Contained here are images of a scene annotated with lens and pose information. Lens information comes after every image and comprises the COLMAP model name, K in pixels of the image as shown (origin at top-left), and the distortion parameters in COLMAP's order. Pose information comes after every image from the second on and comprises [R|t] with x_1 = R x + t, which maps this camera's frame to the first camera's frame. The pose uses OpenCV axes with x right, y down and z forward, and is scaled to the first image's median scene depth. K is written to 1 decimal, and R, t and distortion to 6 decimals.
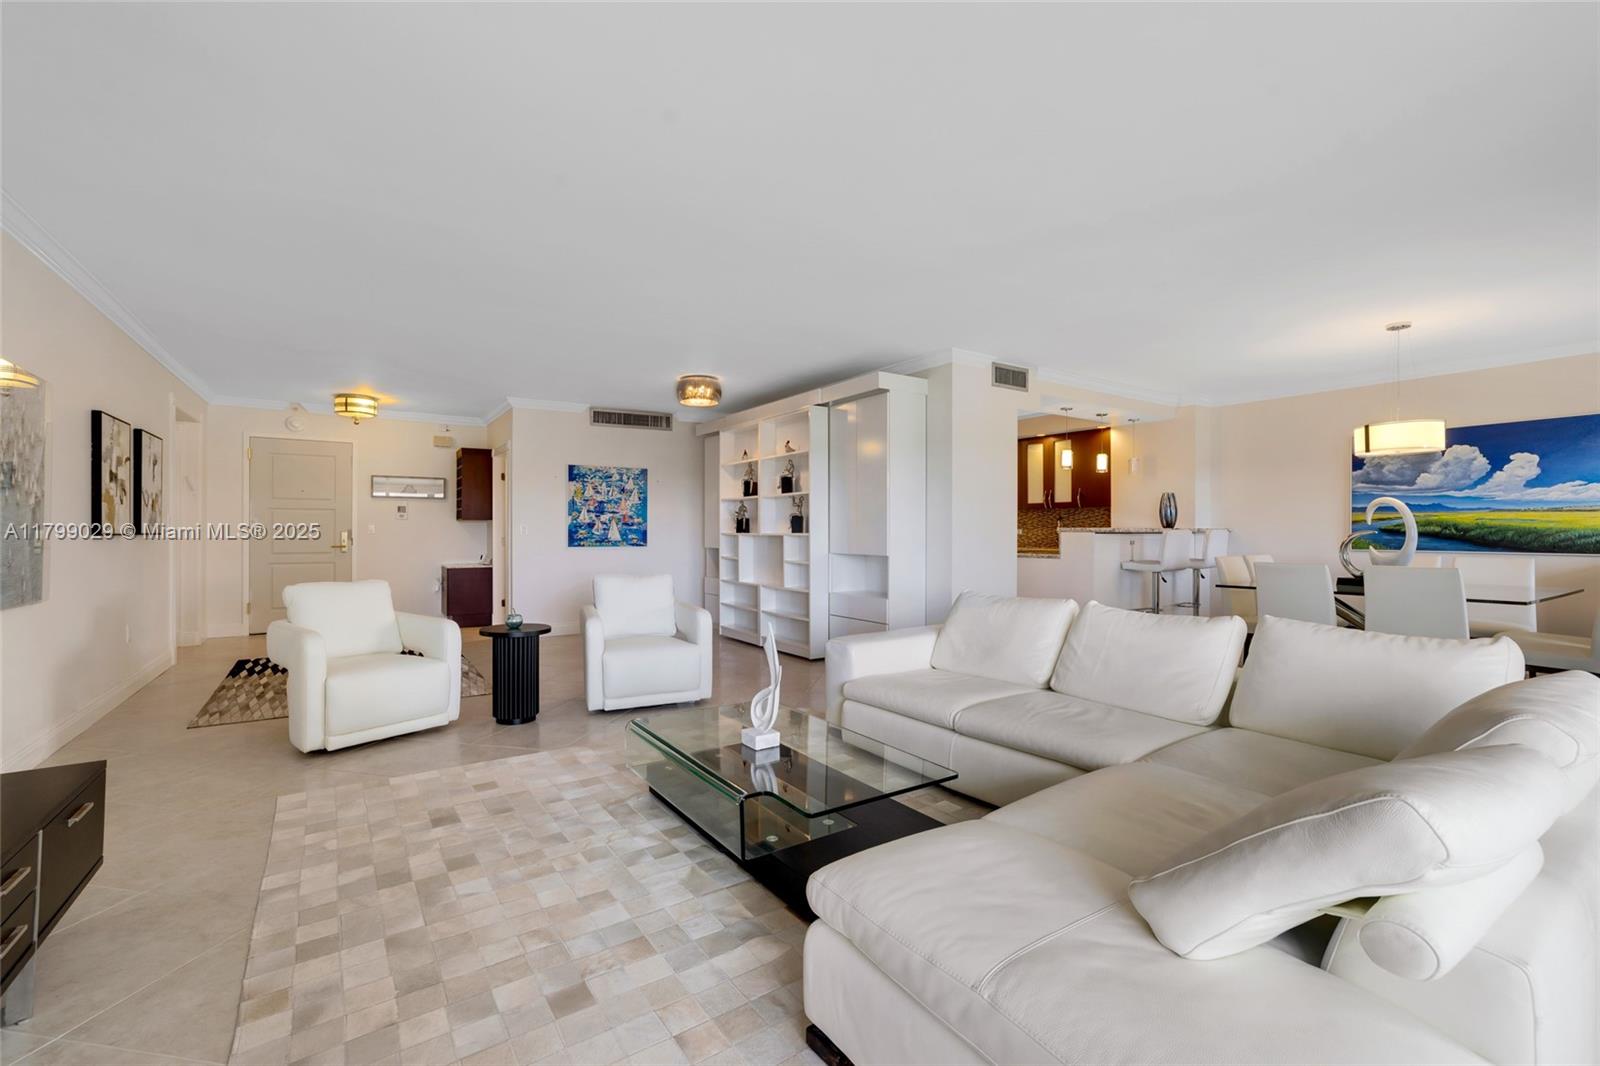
lens RADIAL K [[690.3, 0, 798.6], [0, 690.3, 529.0], [0, 0, 1]] dist [-0.041852, 0.024058]
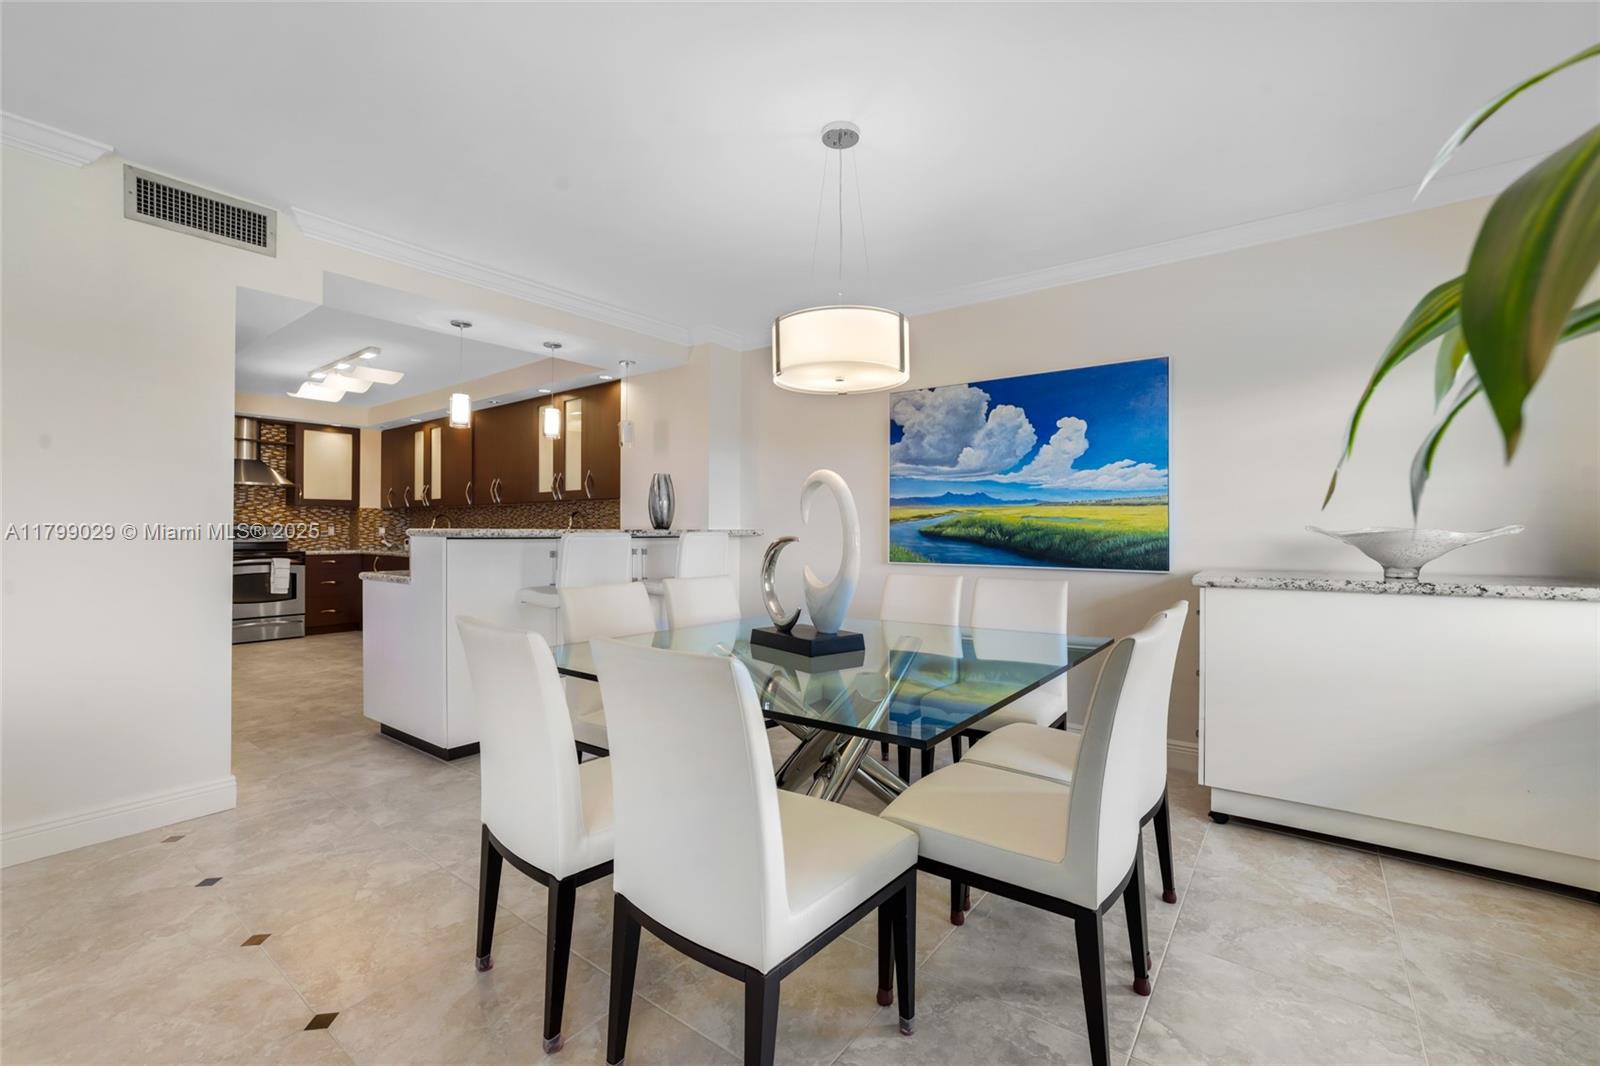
lens RADIAL K [[696.1, 0, 807.0], [0, 696.1, 526.3], [0, 0, 1]] dist [-0.045322, 0.025012]
pose [[0.945129, 0.003179, 0.326683, 0.524751], [-0.002044, 0.999991, -0.003819, -0.002233], [-0.326692, 0.002942, 0.945126, 0.388221]]
